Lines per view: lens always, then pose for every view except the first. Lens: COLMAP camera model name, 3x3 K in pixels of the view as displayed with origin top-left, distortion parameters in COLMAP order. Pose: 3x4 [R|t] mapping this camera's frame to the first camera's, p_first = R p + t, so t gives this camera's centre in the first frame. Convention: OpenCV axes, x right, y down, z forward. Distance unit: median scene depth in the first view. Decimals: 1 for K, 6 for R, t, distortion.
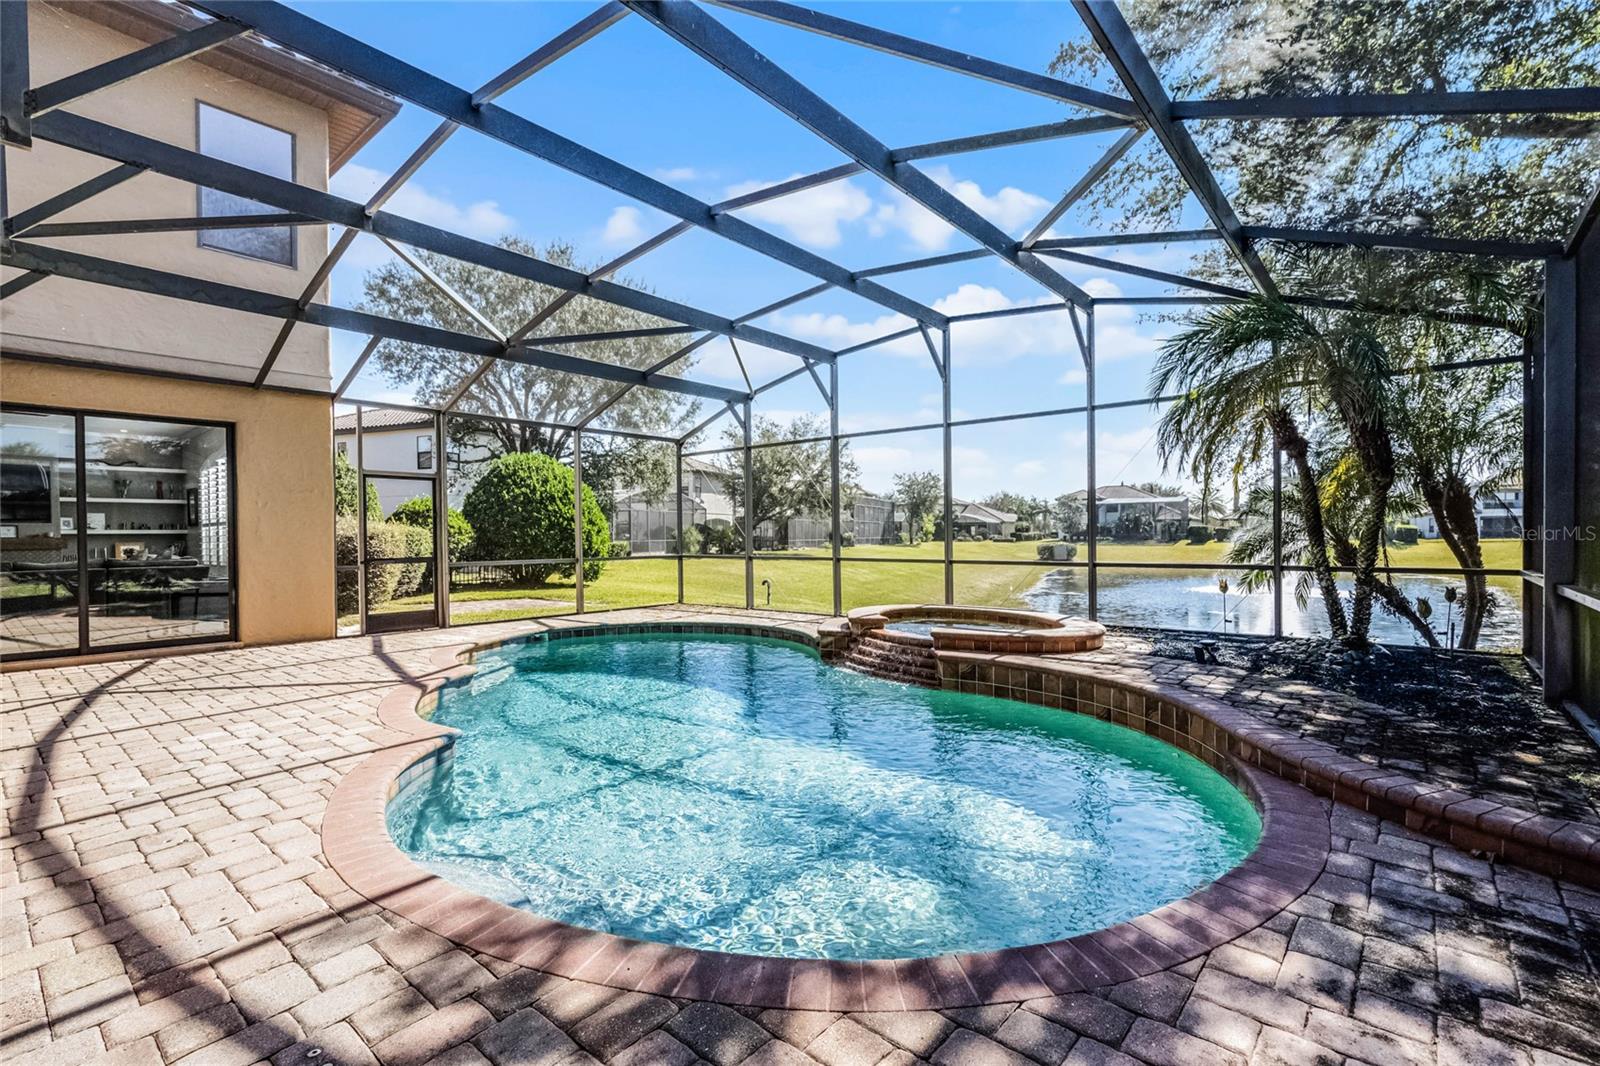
lens RADIAL K [[732.8, 0, 797.4], [0, 732.8, 527.1], [0, 0, 1]] dist [0.004503, 0.000520]
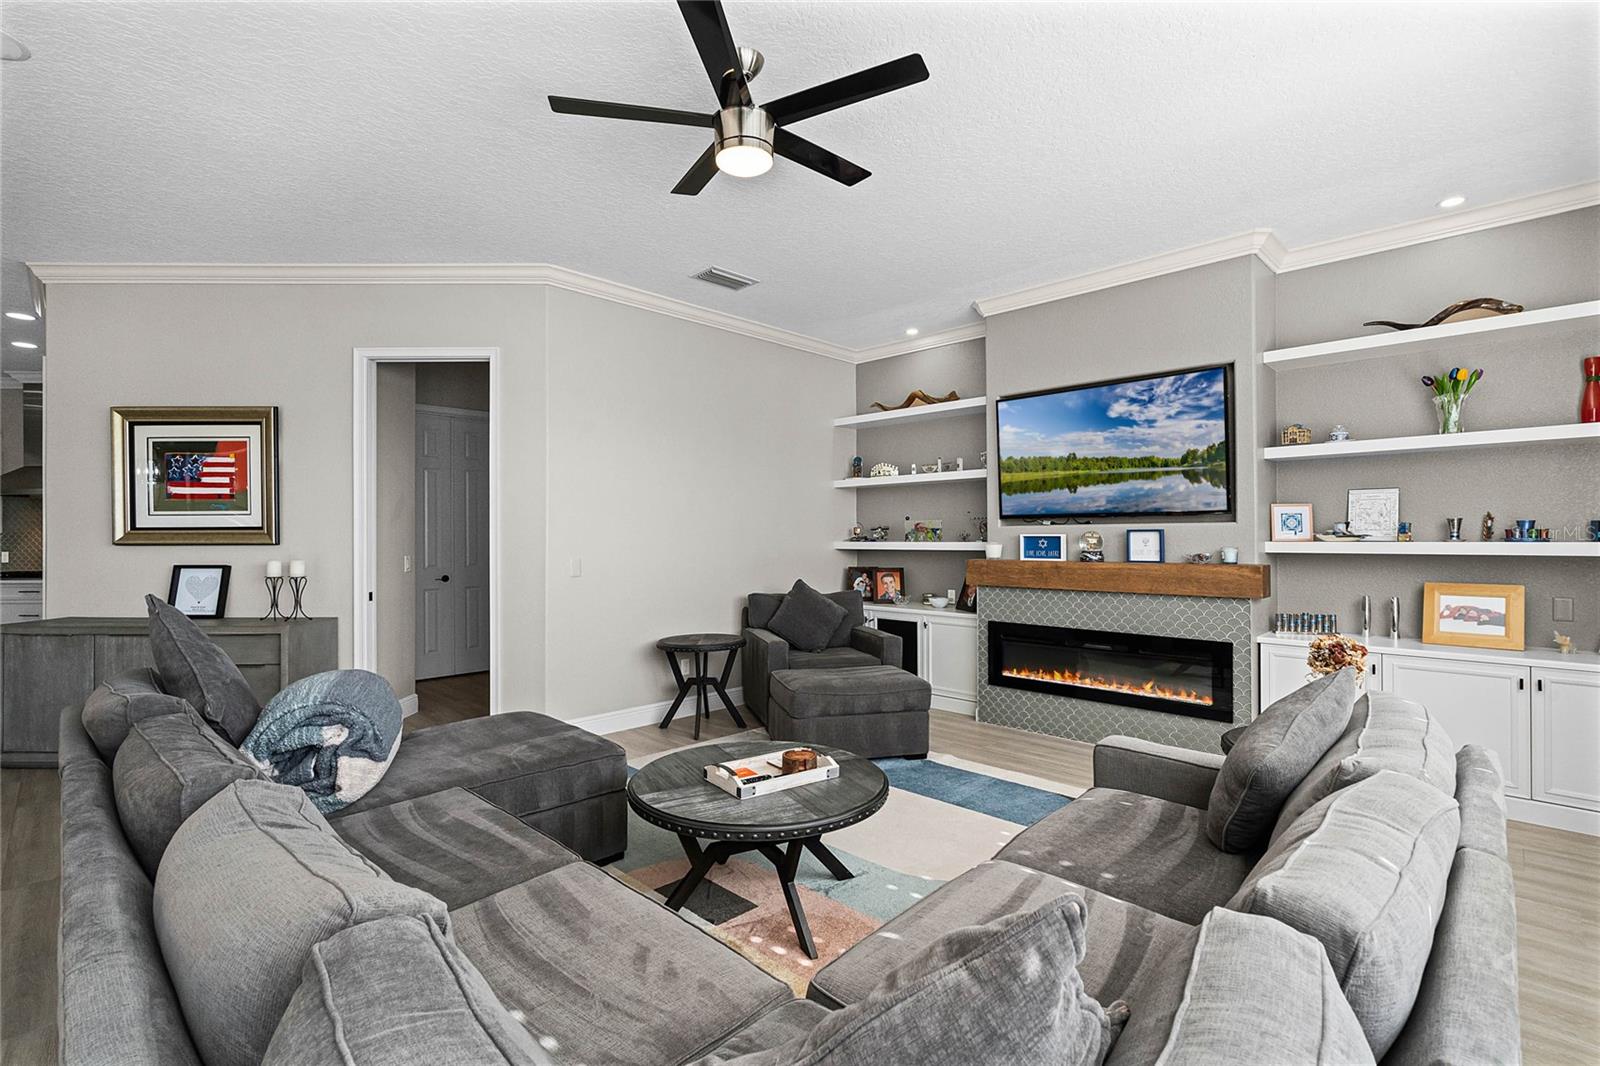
lens RADIAL K [[732.8, 0, 788.9], [0, 732.8, 536.3], [0, 0, 1]] dist [0.004503, 0.000520]
pose [[-0.083736, 0.002512, -0.996485, -0.607525], [-0.001250, 0.999996, 0.002626, 0.000957], [0.996487, 0.001466, -0.083732, 0.769387]]
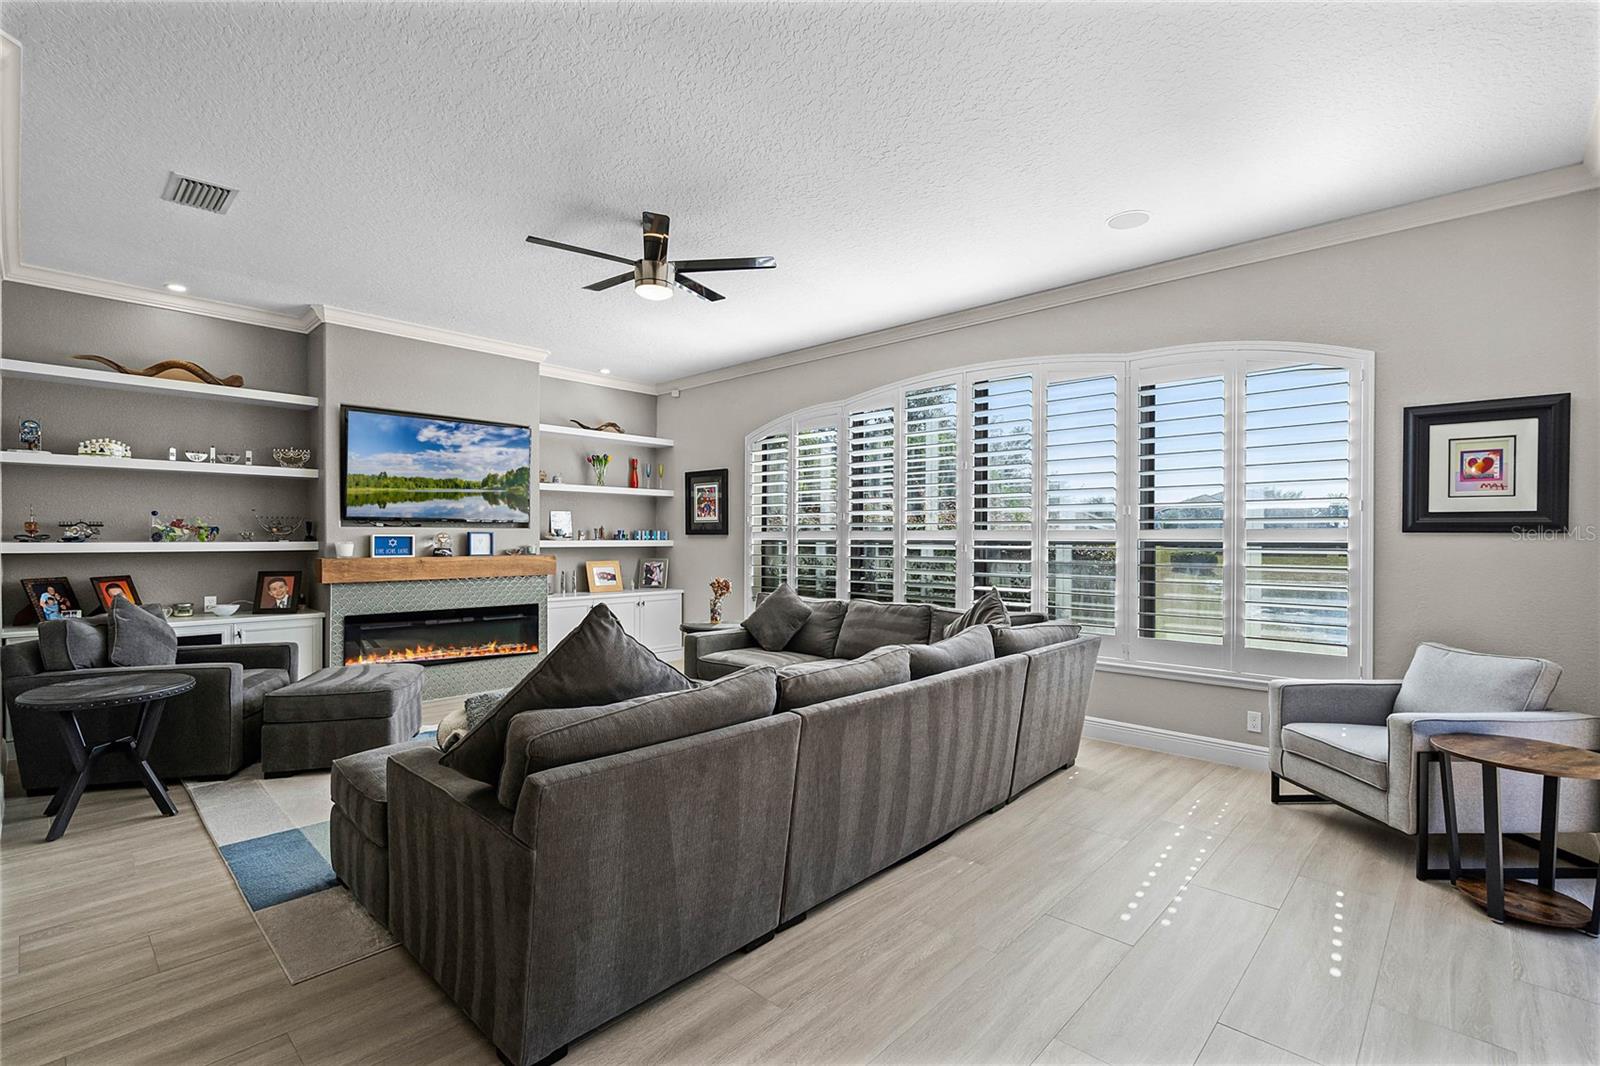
lens RADIAL K [[732.8, 0, 799.4], [0, 732.8, 535.2], [0, 0, 1]] dist [0.004503, 0.000520]
pose [[0.998539, 0.008851, -0.053313, -0.732907], [-0.009052, 0.999953, -0.003534, 0.000290], [0.053279, 0.004012, 0.998572, 0.431660]]
